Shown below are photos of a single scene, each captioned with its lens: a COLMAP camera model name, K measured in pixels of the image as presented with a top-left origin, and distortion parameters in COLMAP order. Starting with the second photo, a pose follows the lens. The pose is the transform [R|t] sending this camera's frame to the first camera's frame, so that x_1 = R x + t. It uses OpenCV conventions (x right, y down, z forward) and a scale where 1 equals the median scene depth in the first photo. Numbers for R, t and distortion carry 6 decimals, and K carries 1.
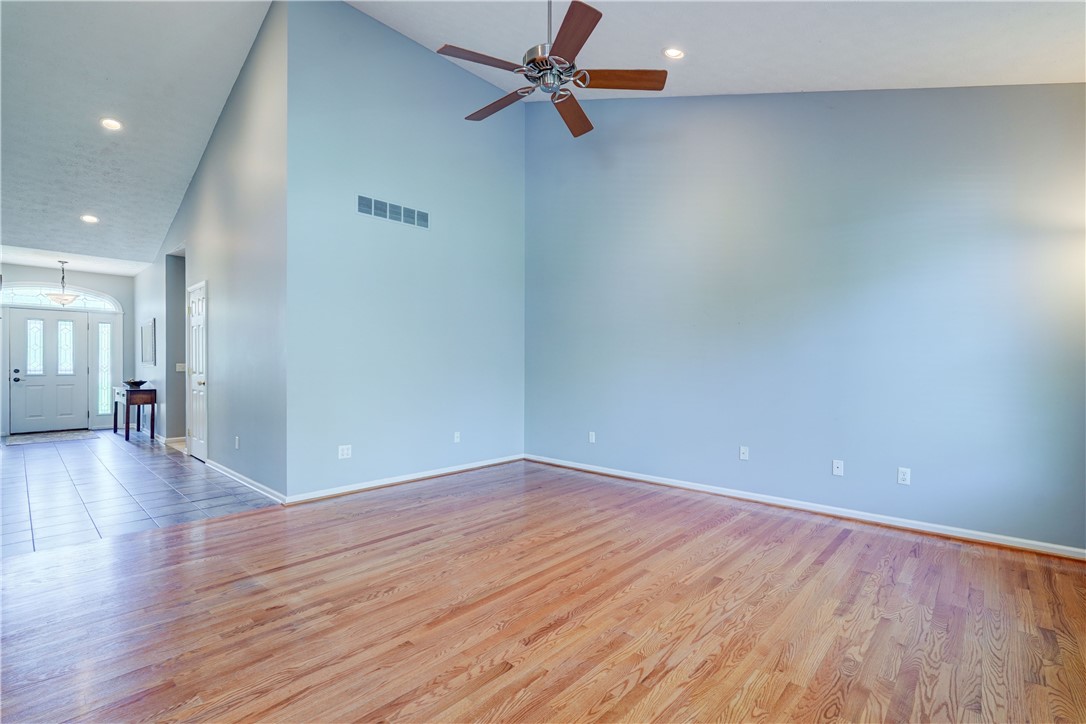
lens RADIAL K [[494.0, 0, 543.8], [0, 494.0, 367.8], [0, 0, 1]] dist [-0.004099, 0.000010]
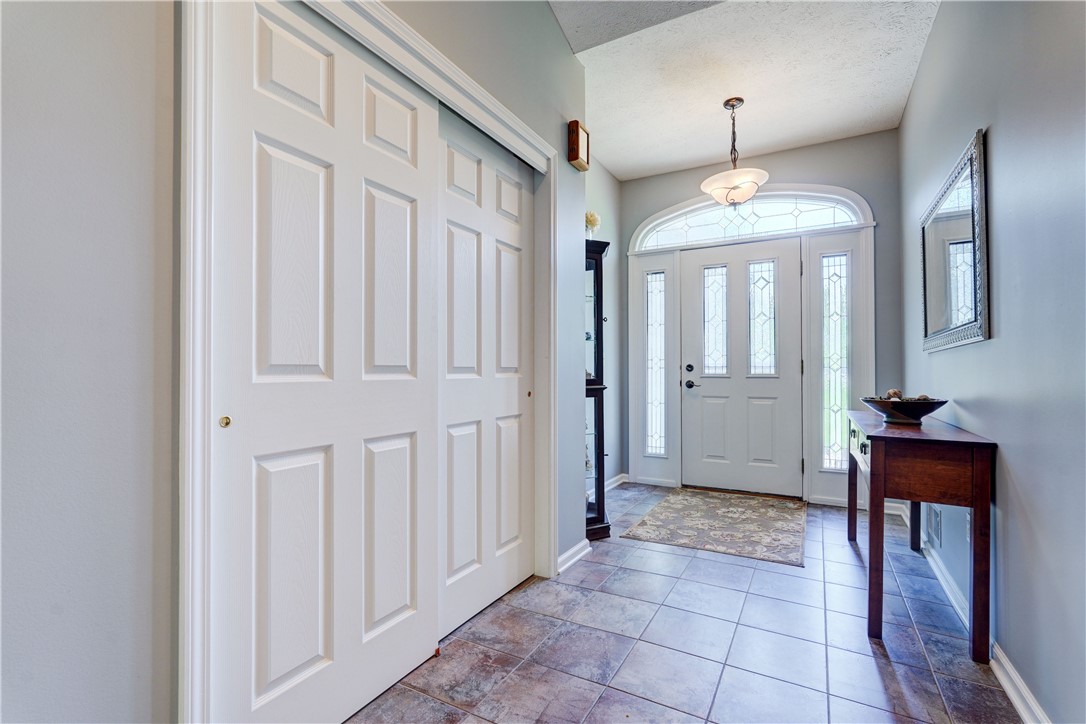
lens RADIAL K [[485.5, 0, 540.9], [0, 485.5, 366.2], [0, 0, 1]] dist [0.000135, 0.000091]
pose [[0.230383, -0.012302, -0.973022, -0.584762], [-0.000244, 0.999919, -0.012700, 0.011185], [0.973100, 0.003163, 0.230362, 0.707093]]
